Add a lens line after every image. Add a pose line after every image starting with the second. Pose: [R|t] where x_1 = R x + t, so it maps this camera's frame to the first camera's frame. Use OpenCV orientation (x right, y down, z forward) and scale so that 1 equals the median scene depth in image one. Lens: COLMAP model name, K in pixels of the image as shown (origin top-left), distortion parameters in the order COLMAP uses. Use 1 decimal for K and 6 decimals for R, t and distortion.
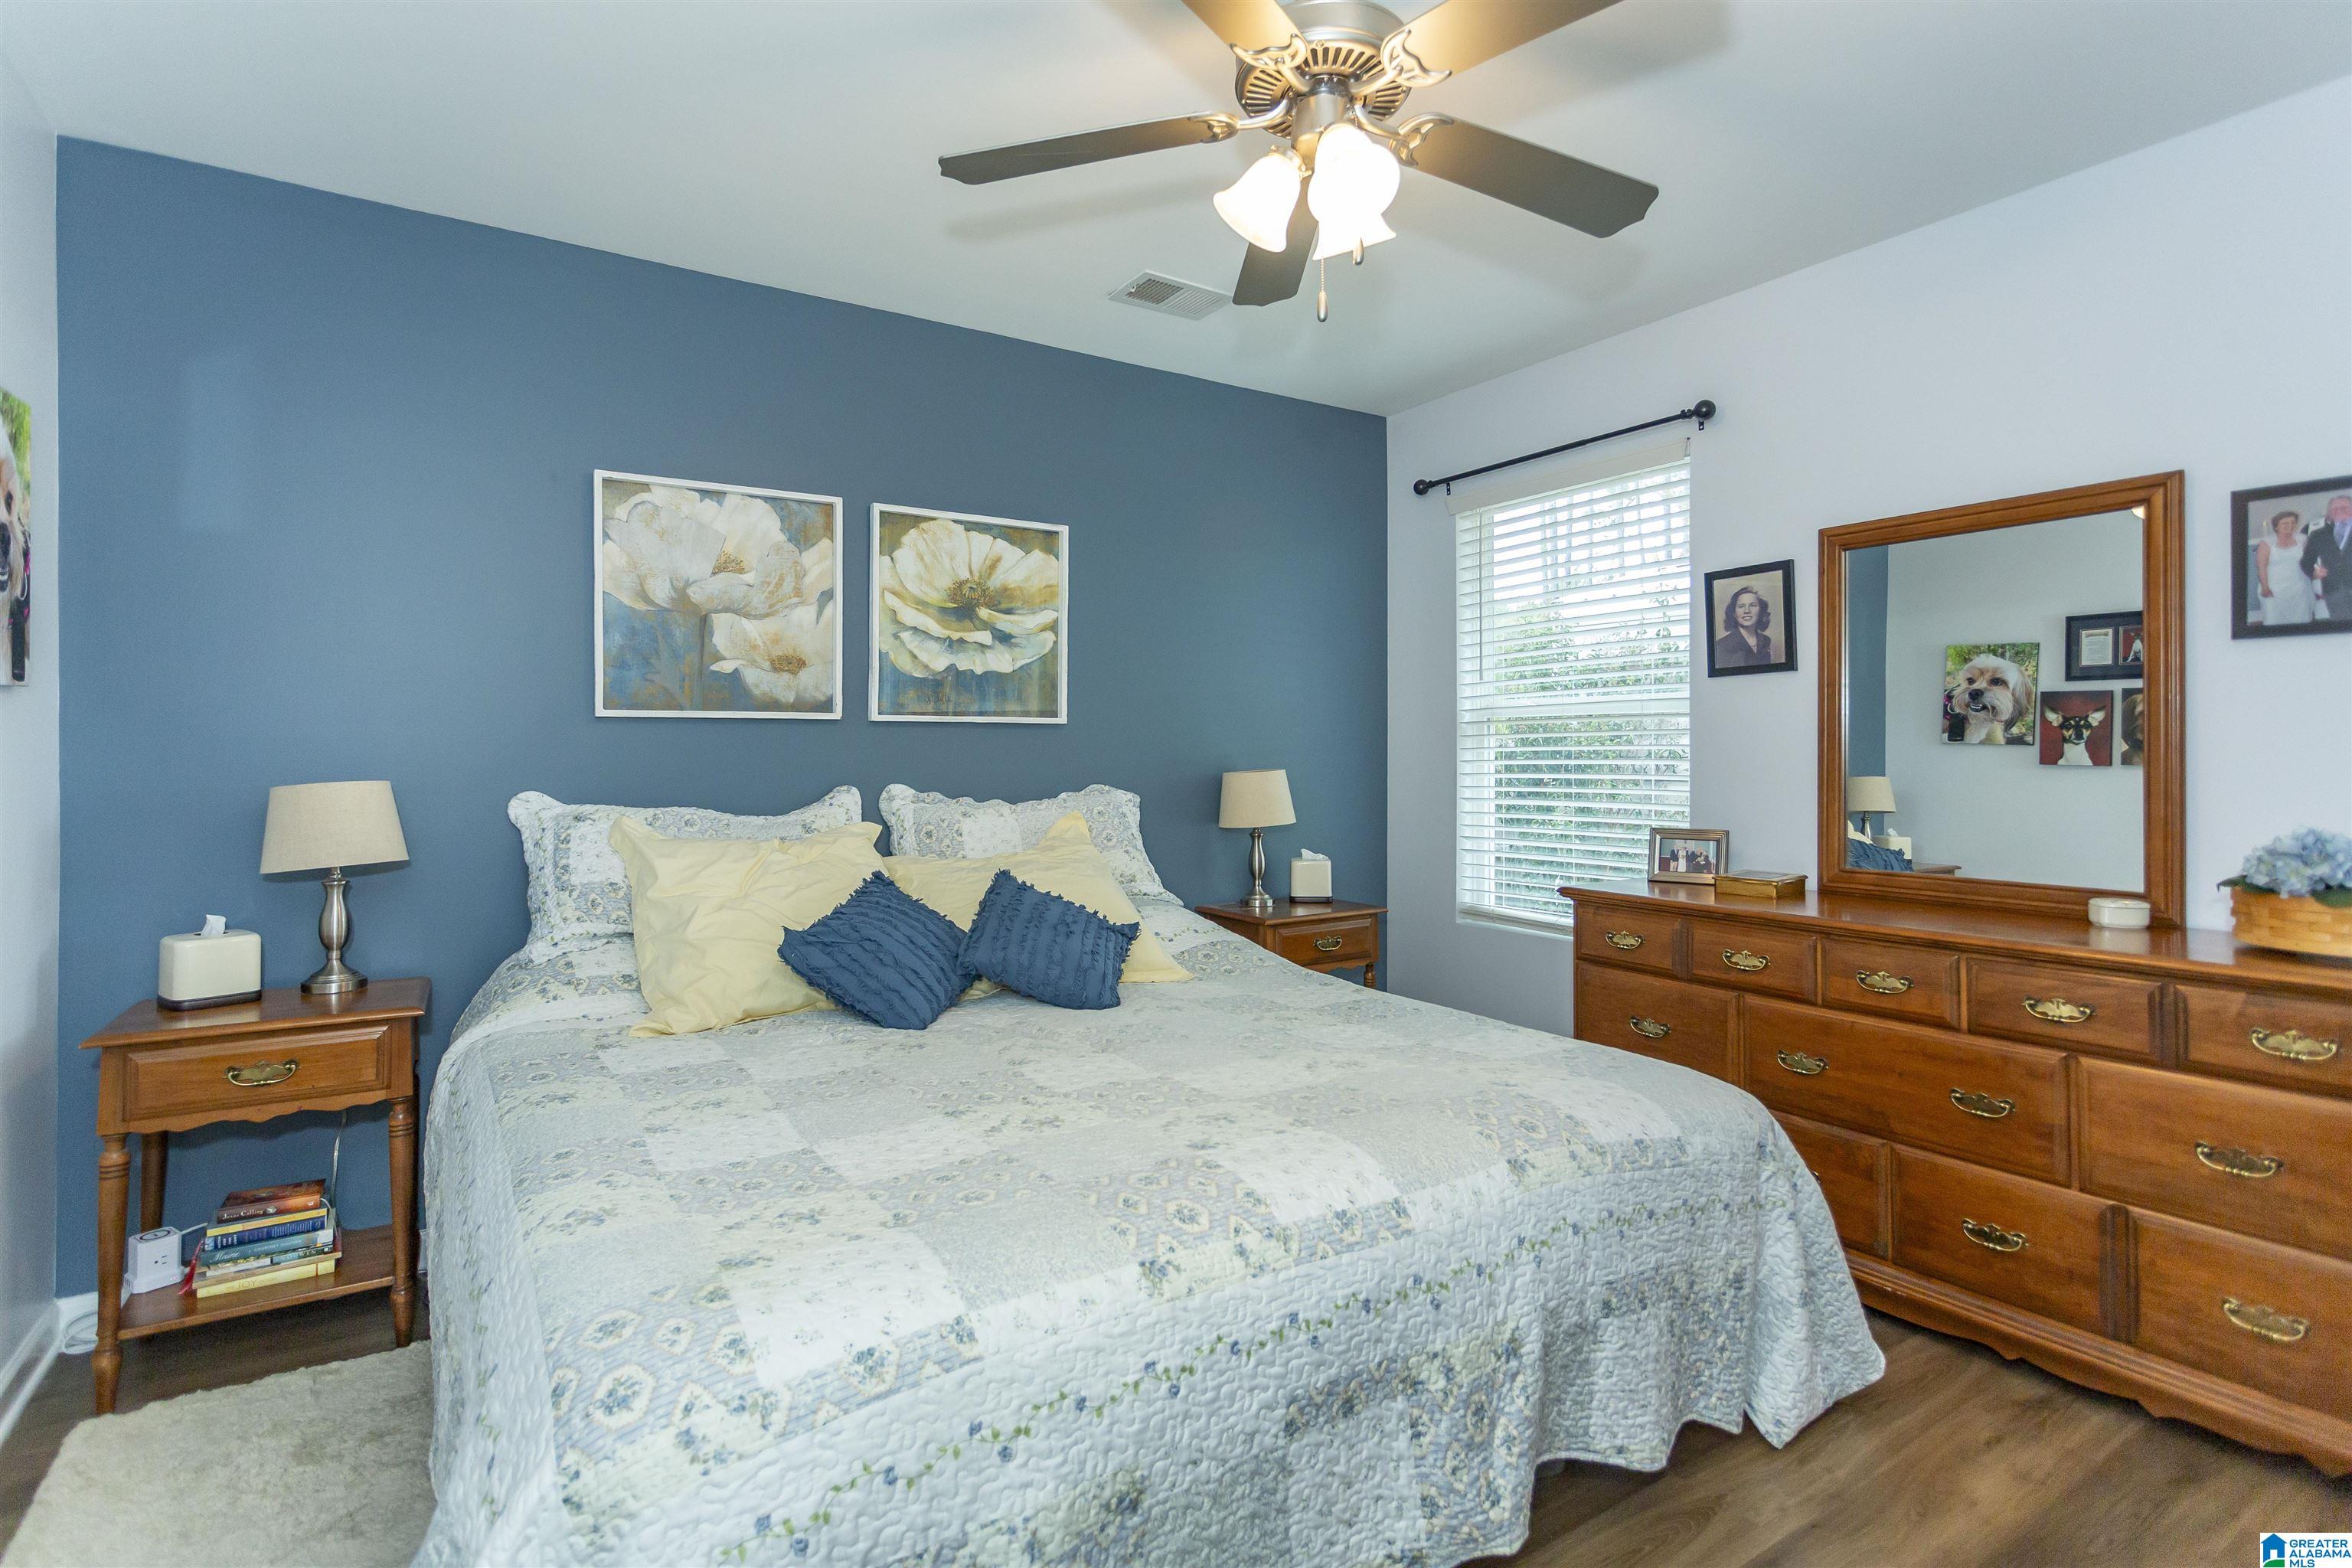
lens RADIAL K [[1130.1, 0, 1201.6], [0, 1130.1, 745.6], [0, 0, 1]] dist [0.001310, 0.002478]
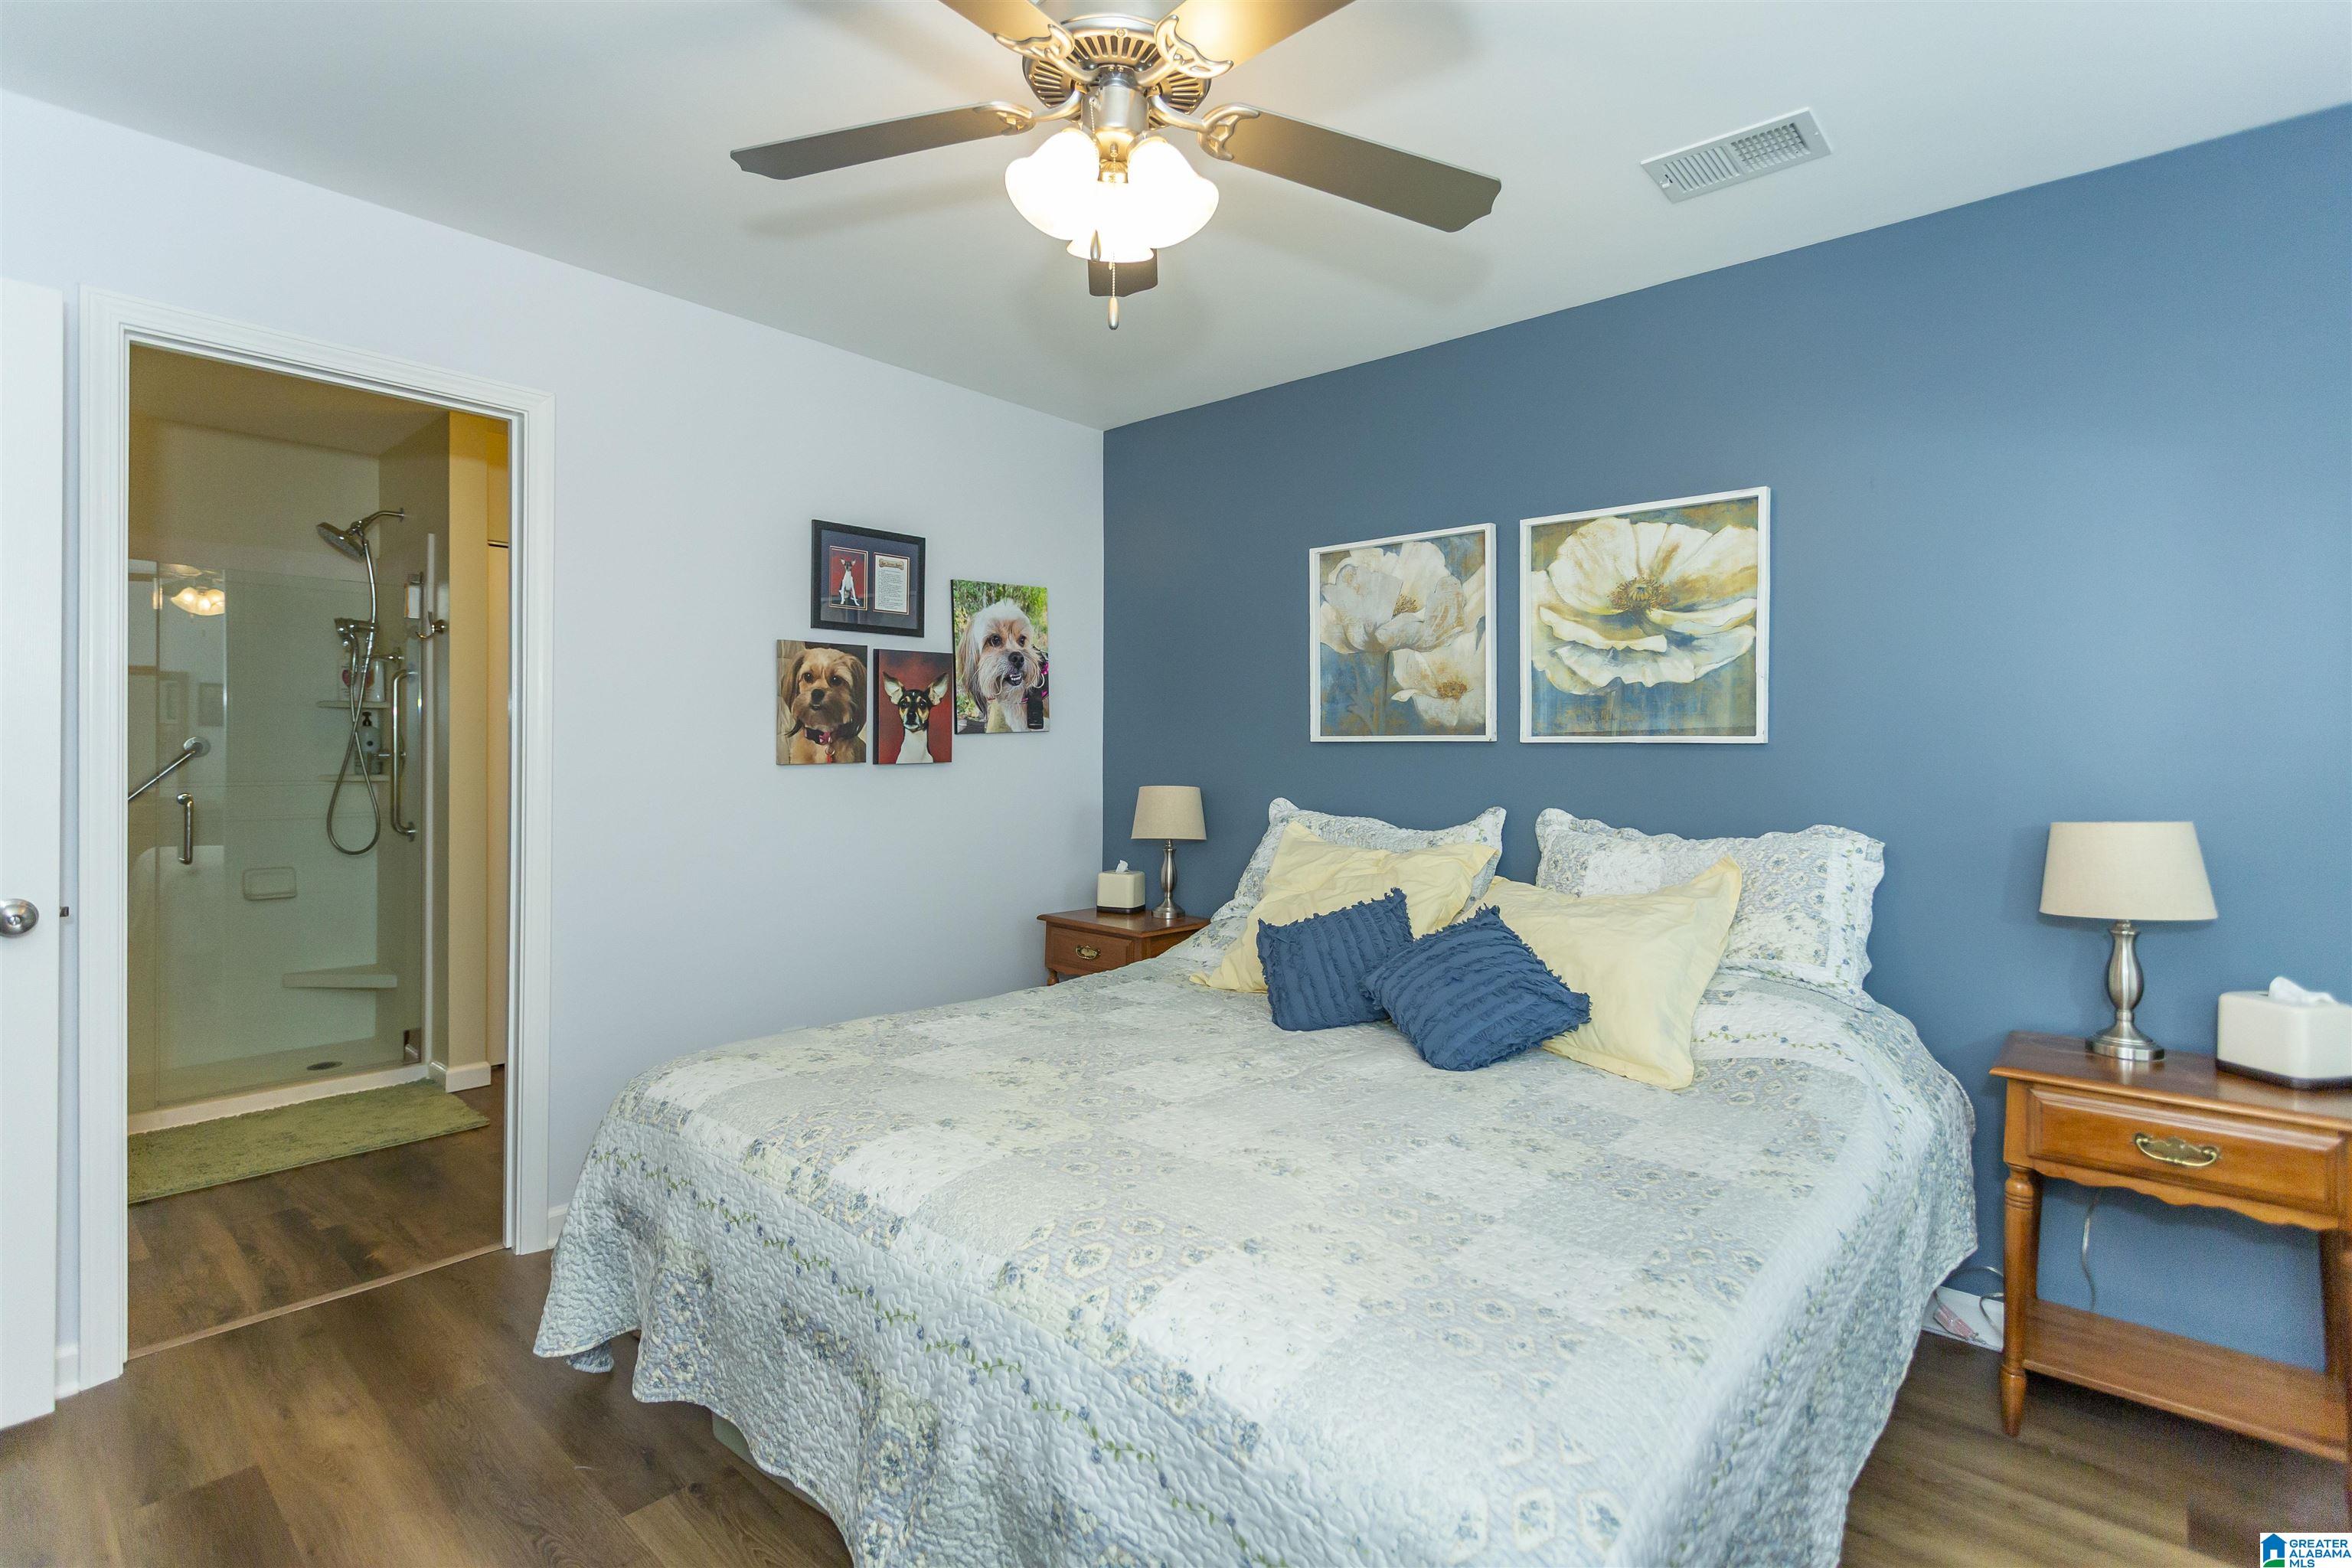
lens RADIAL K [[1130.1, 0, 1148.7], [0, 1130.1, 739.3], [0, 0, 1]] dist [0.001310, 0.002478]
pose [[0.252831, -0.007114, -0.967484, 0.591844], [-0.004468, 0.999954, -0.008520, -0.015356], [0.967500, 0.006477, 0.252788, 0.453865]]
